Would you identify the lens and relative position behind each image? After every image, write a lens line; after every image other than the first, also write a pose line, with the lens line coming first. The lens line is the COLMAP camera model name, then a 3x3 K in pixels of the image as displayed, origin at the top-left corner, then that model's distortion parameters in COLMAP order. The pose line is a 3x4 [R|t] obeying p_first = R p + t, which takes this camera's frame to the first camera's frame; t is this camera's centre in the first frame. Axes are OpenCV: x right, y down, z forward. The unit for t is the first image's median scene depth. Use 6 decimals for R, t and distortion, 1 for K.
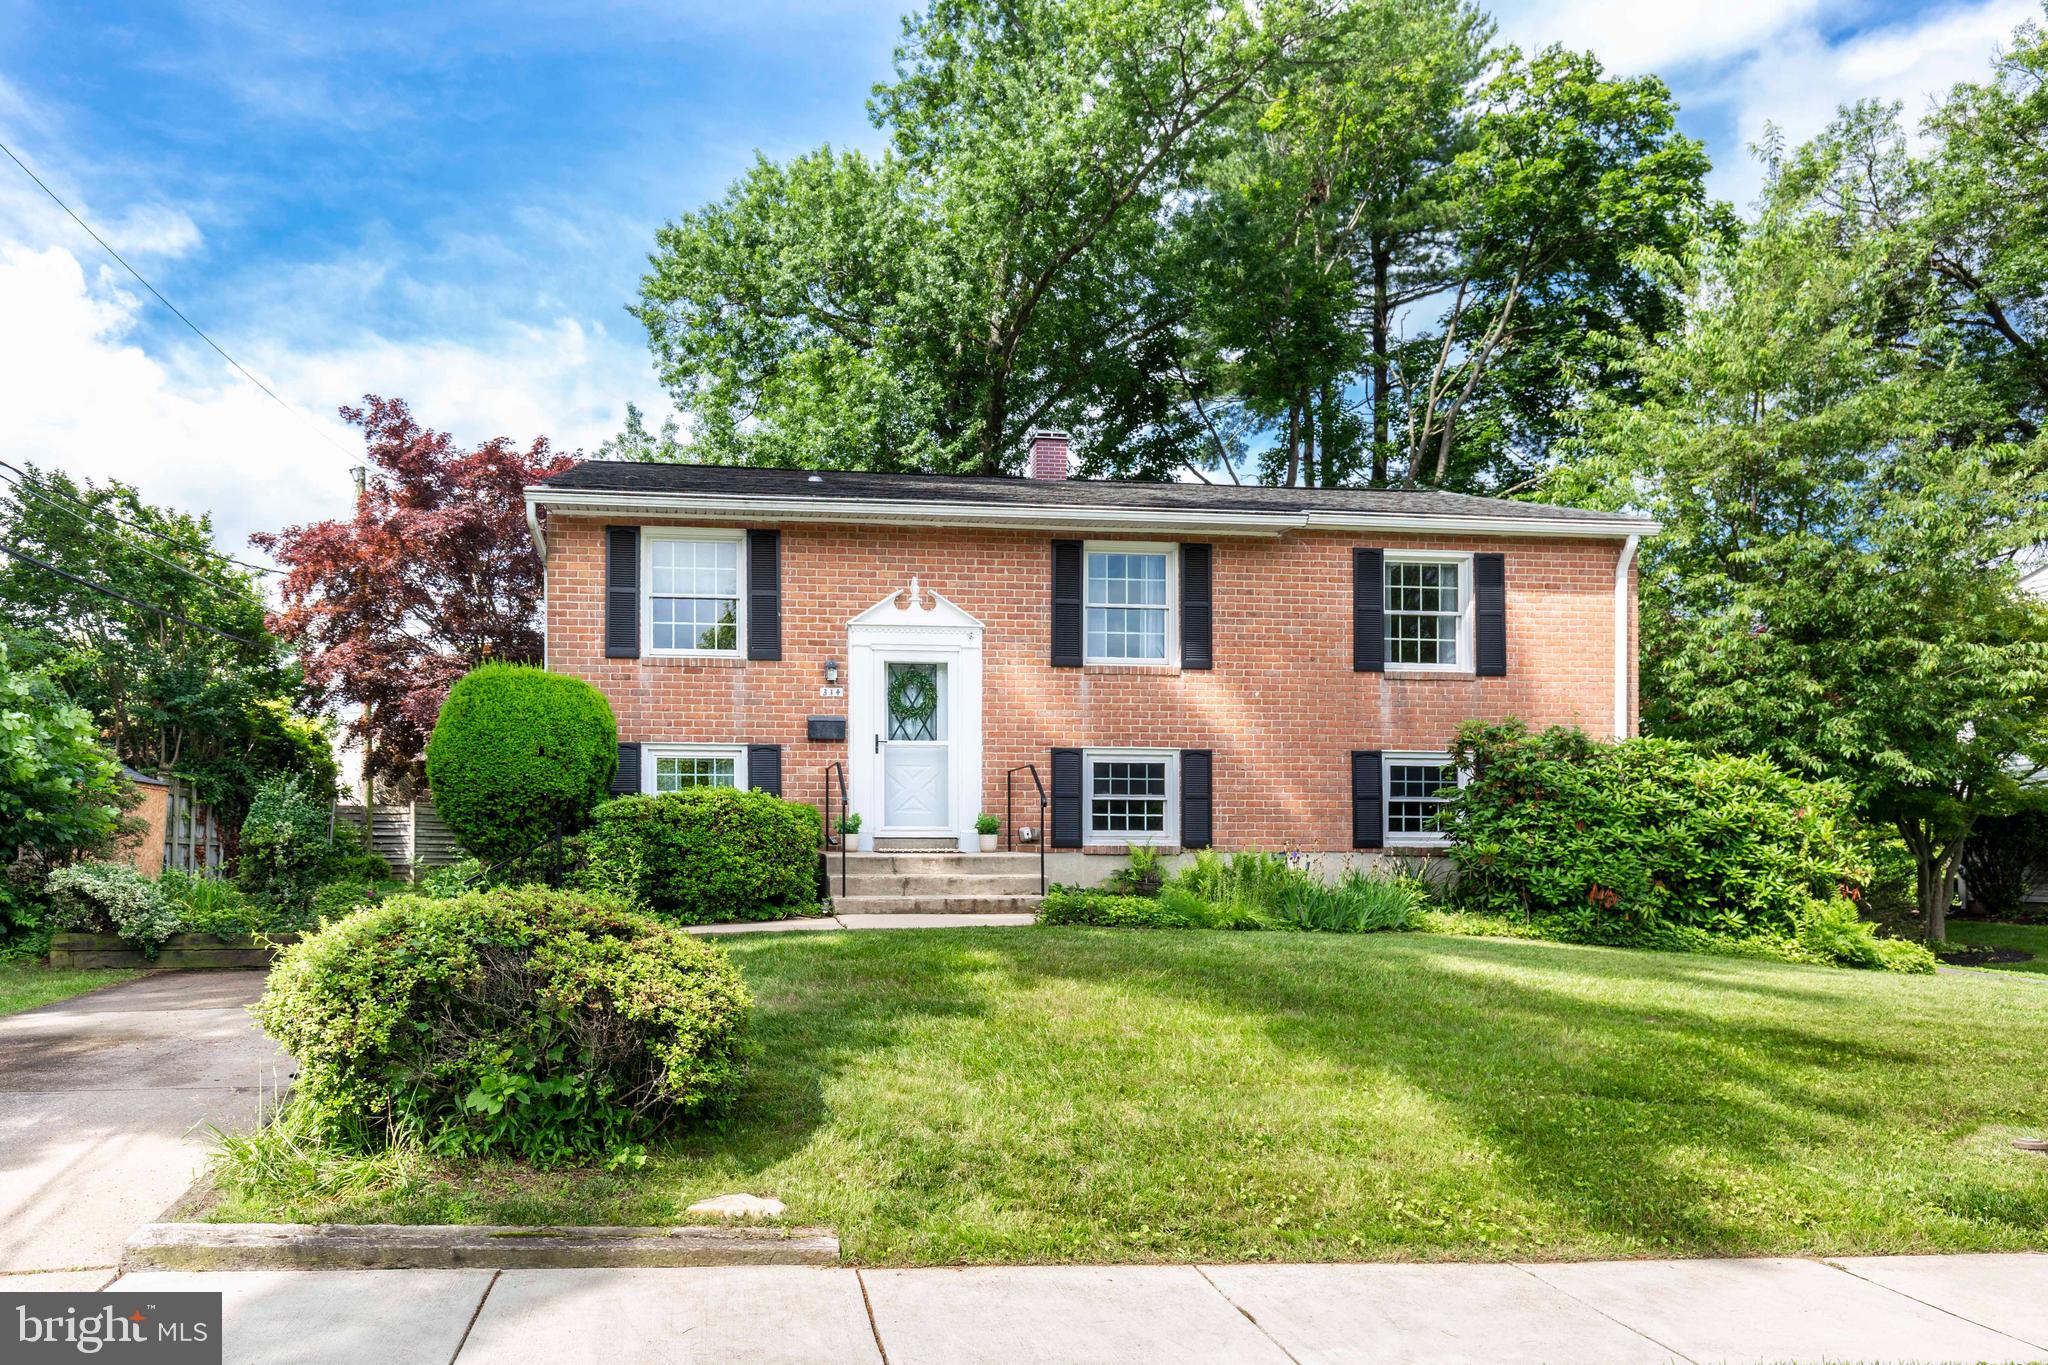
lens RADIAL K [[1376.3, 0, 1024.0], [0, 1376.3, 682.5], [0, 0, 1]] dist [0.002058, 0.000161]
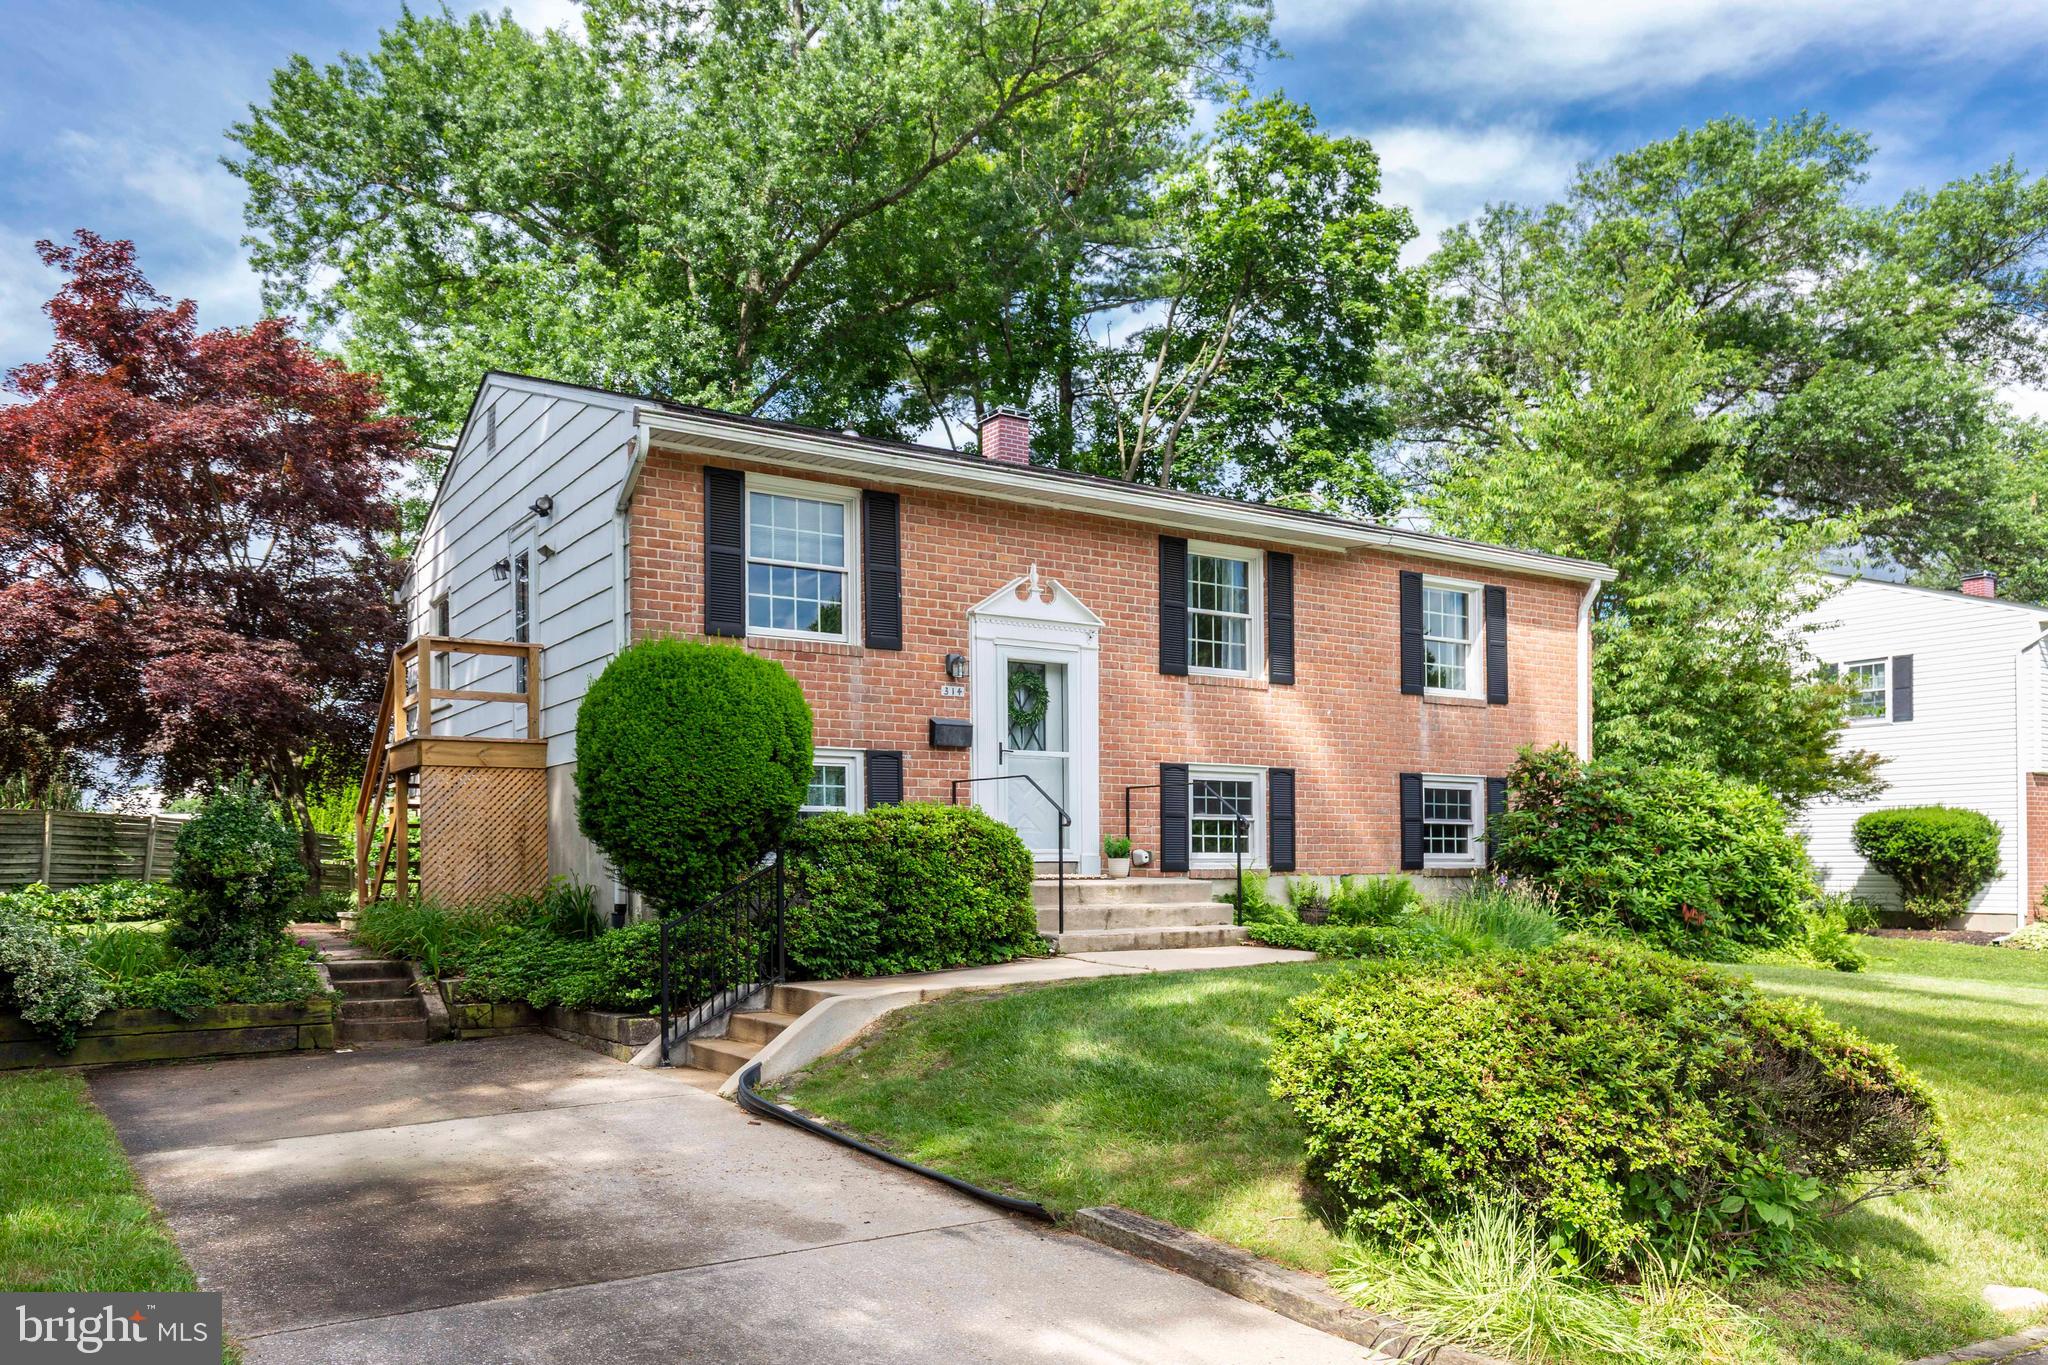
lens RADIAL K [[1449.6, 0, 1024.0], [0, 1449.6, 682.5], [0, 0, 1]] dist [0.002380, 0.002781]
pose [[0.903611, 0.049102, 0.425530, -0.474751], [-0.049121, 0.998733, -0.010935, 0.009208], [-0.425528, -0.011021, 0.904878, 0.167134]]
